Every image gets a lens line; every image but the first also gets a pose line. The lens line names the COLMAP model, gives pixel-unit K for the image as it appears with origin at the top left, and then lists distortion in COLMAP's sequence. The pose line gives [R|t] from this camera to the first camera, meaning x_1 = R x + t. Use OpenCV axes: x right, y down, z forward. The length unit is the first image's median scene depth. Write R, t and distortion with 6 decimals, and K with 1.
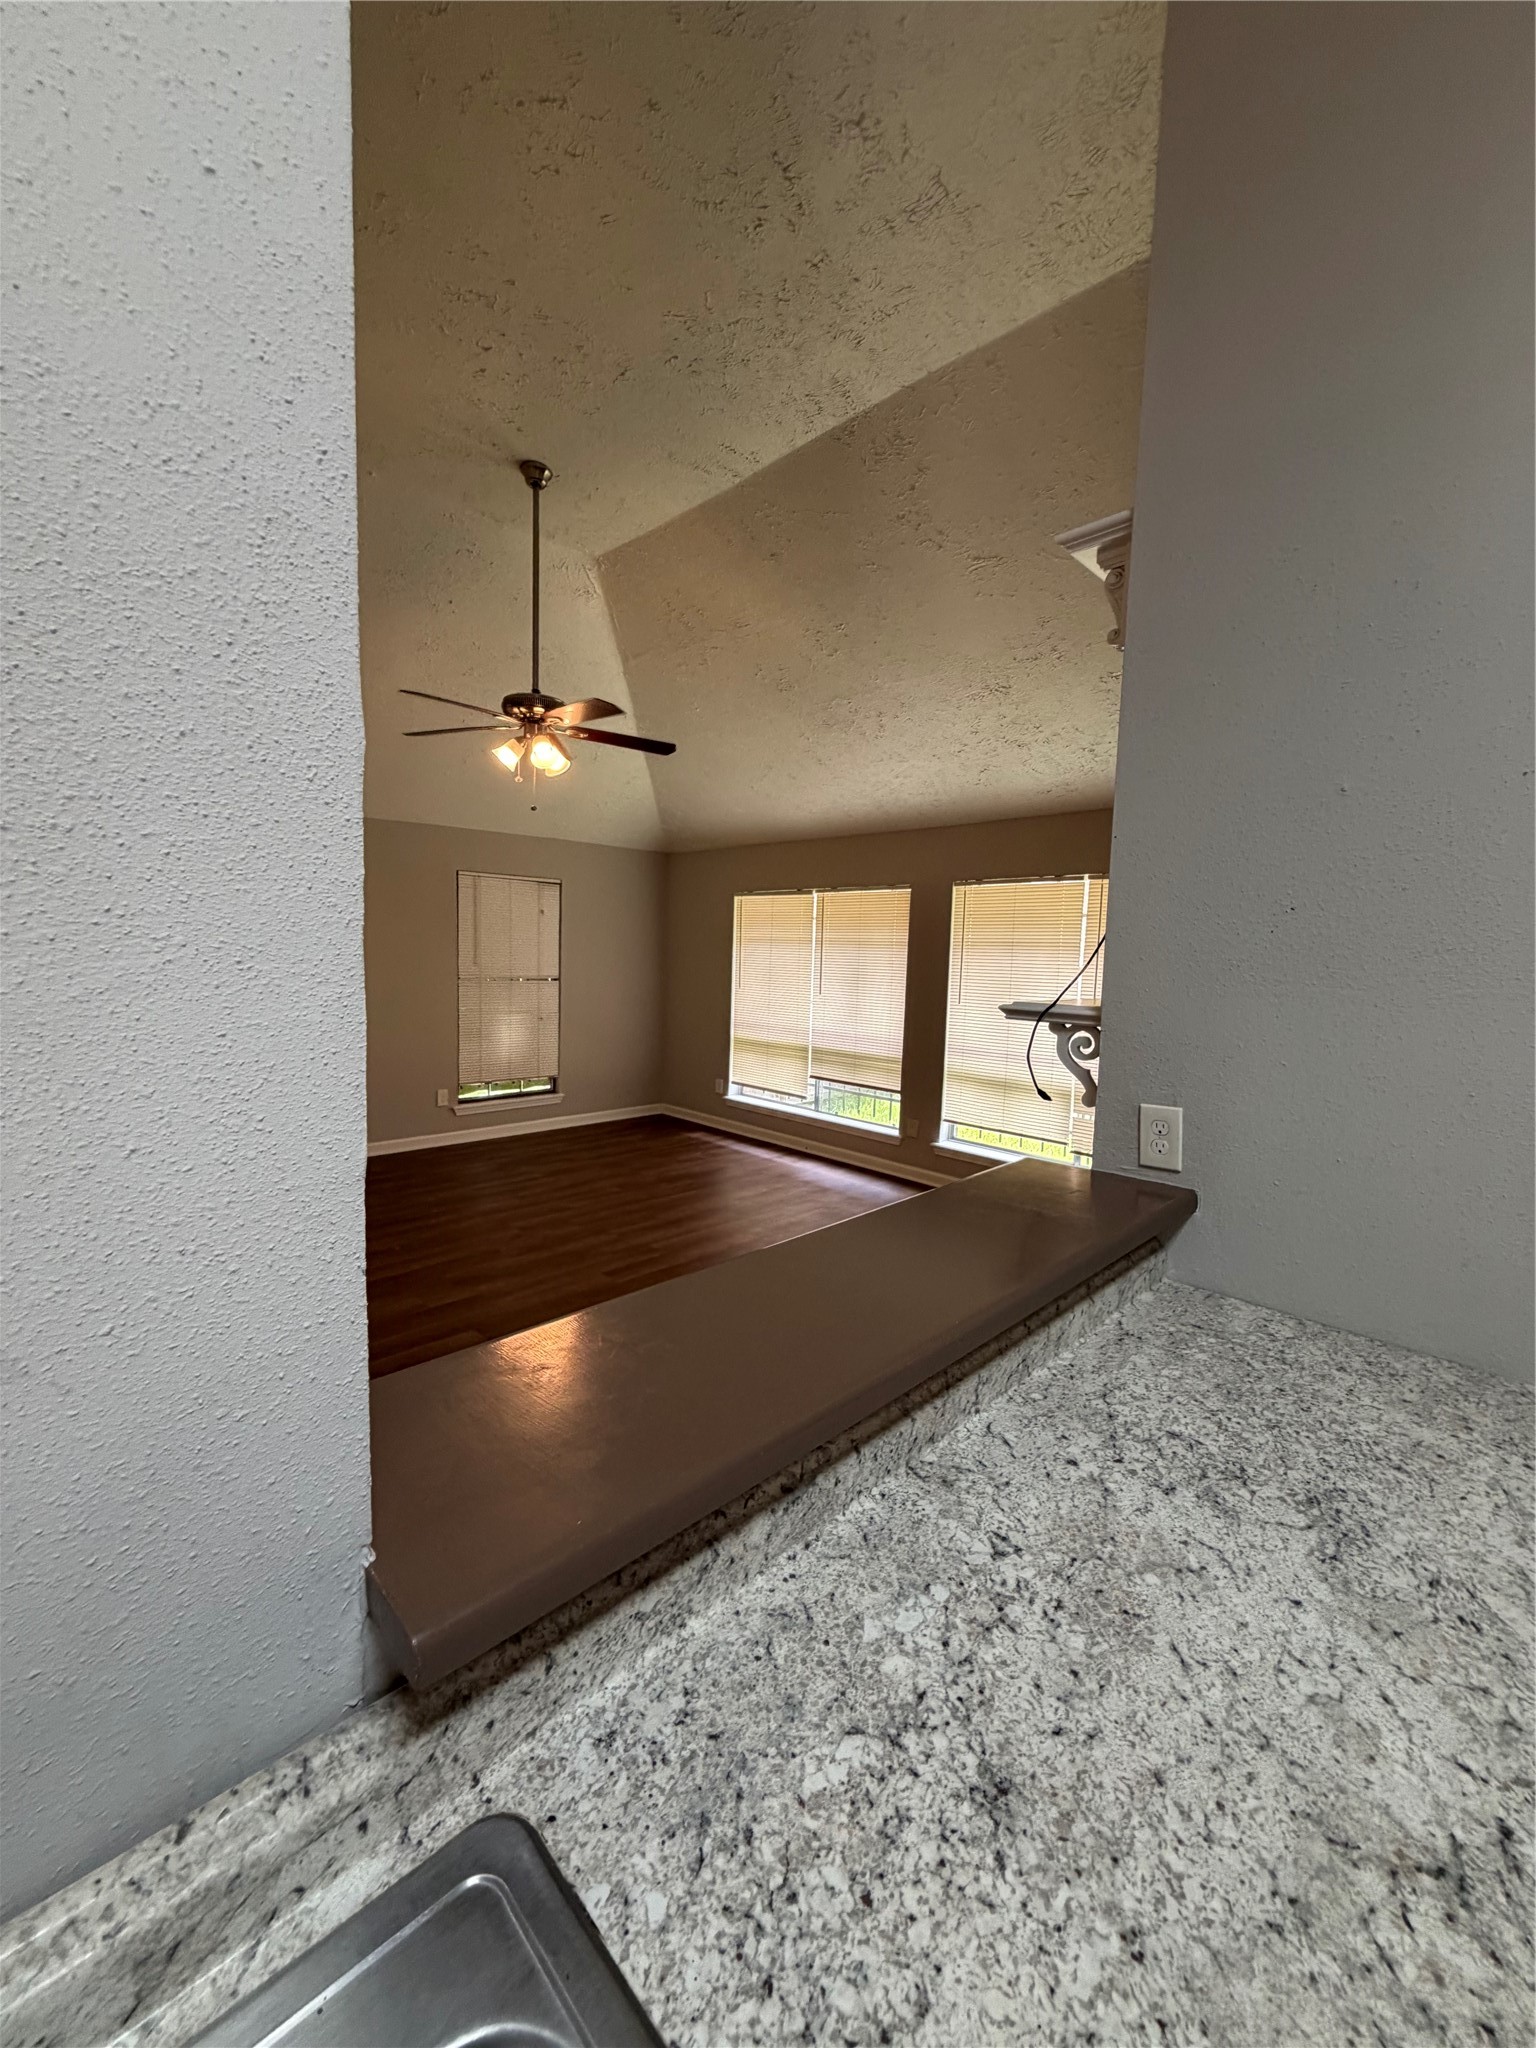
lens RADIAL K [[815.9, 0, 768.9], [0, 815.9, 1010.1], [0, 0, 1]] dist [0.000550, 0.000255]
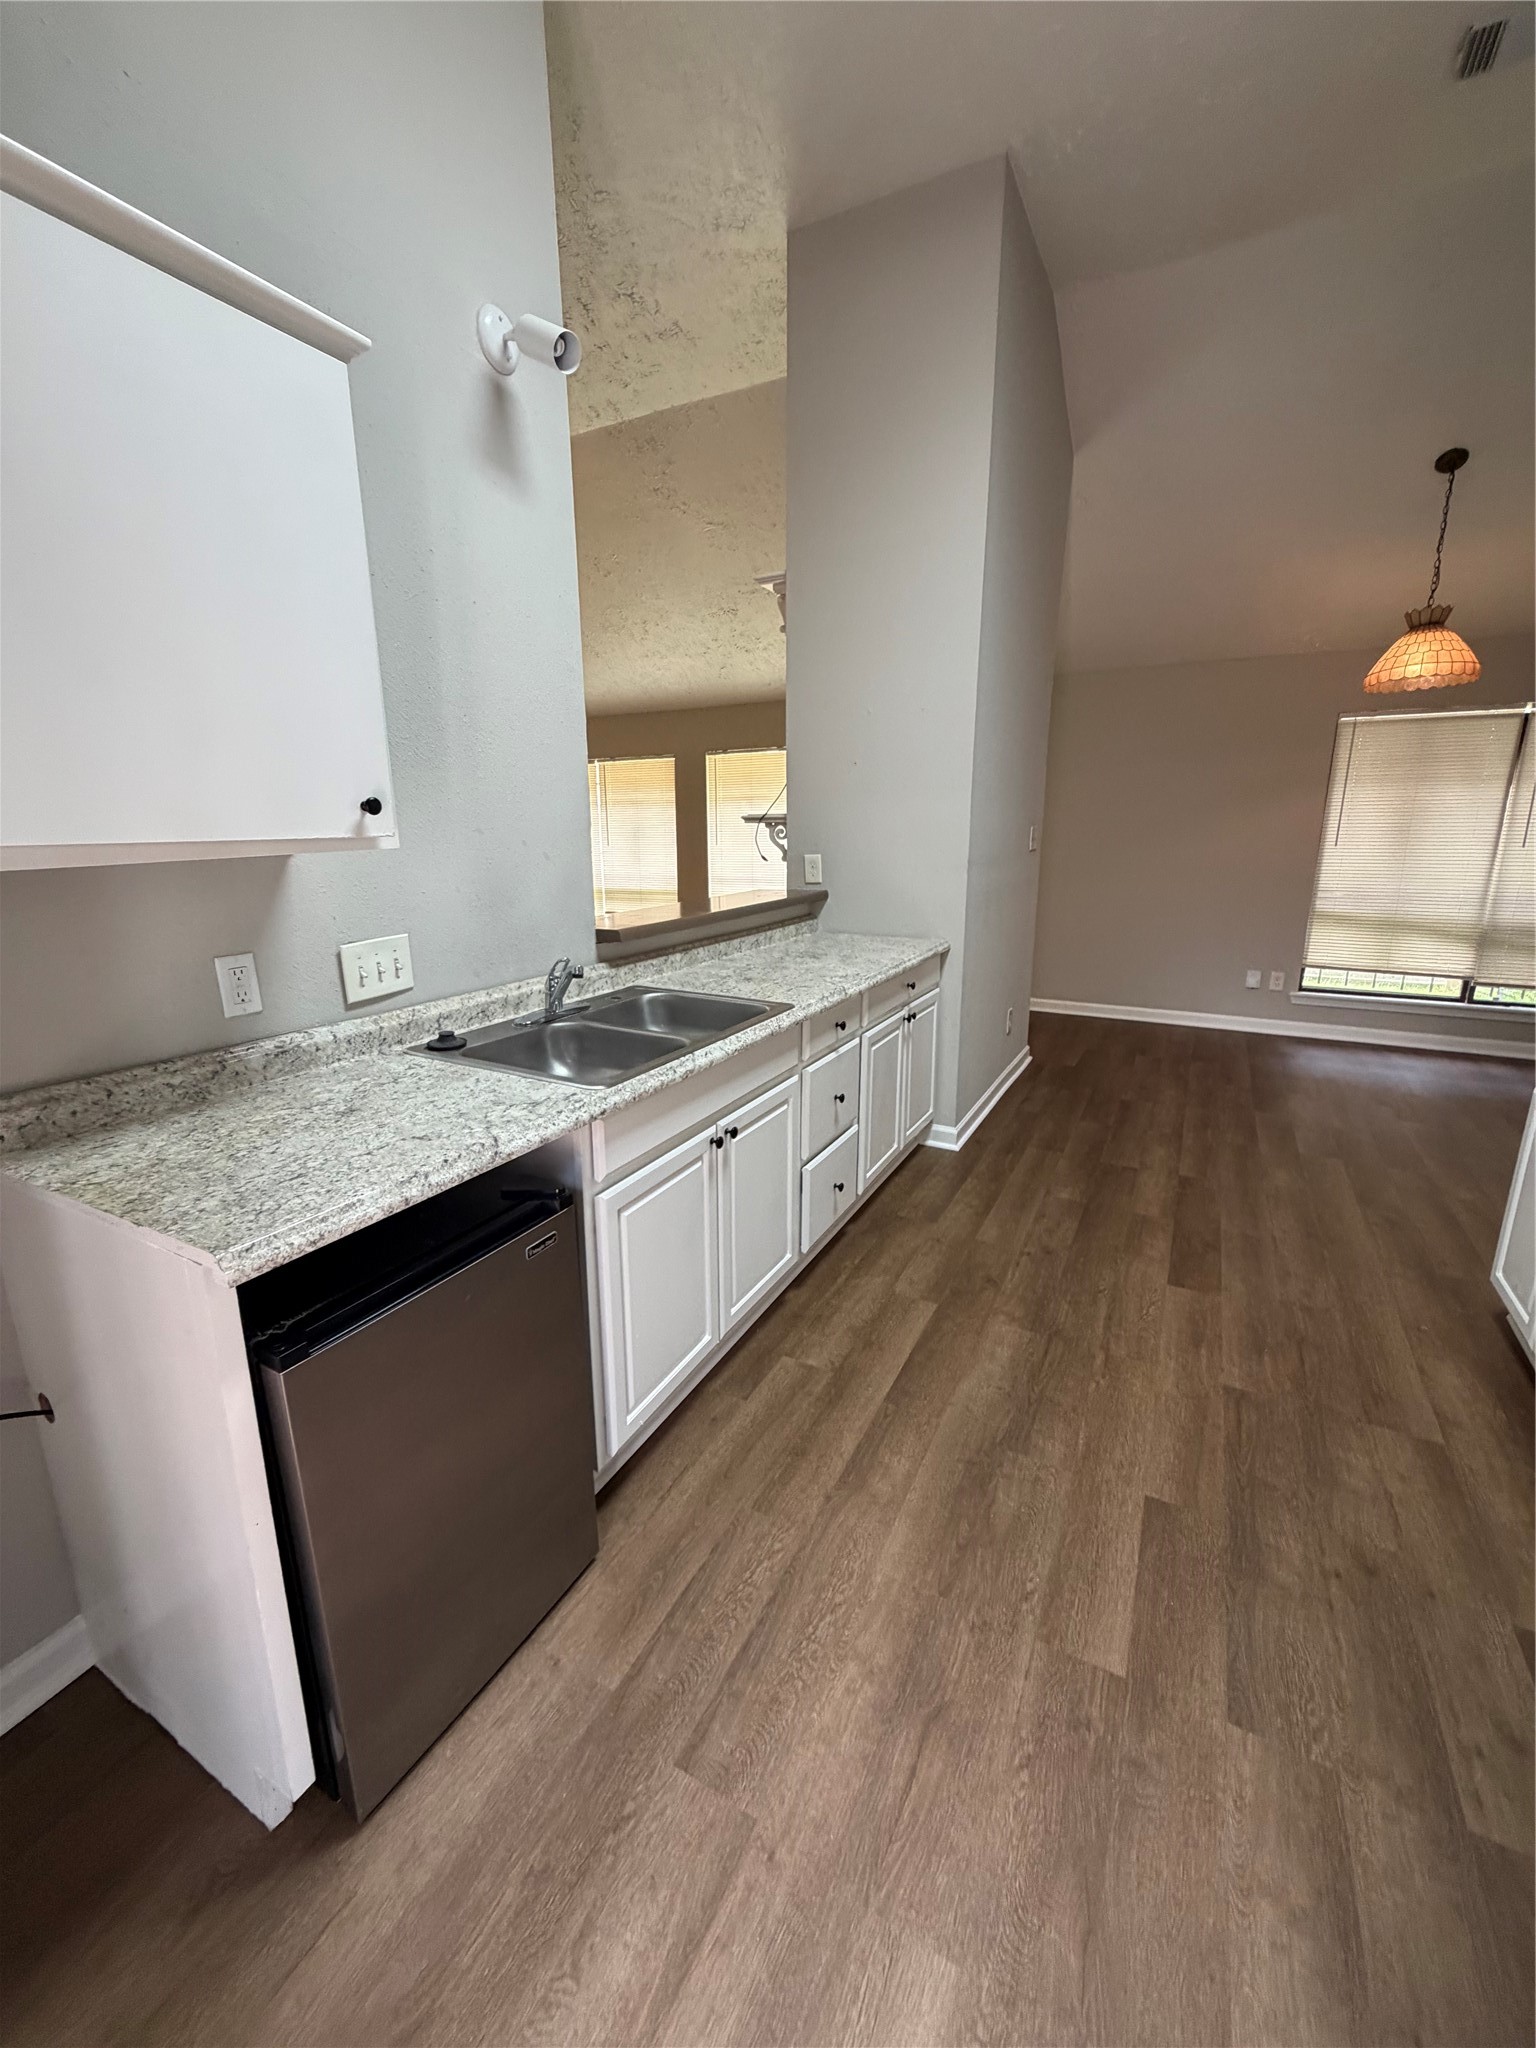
lens RADIAL K [[815.9, 0, 776.6], [0, 815.9, 1011.8], [0, 0, 1]] dist [0.000550, 0.000255]
pose [[0.951512, -0.101875, 0.290254, -0.287593], [0.056319, 0.985312, 0.161206, 0.161662], [-0.302414, -0.137043, 0.943274, -1.065511]]
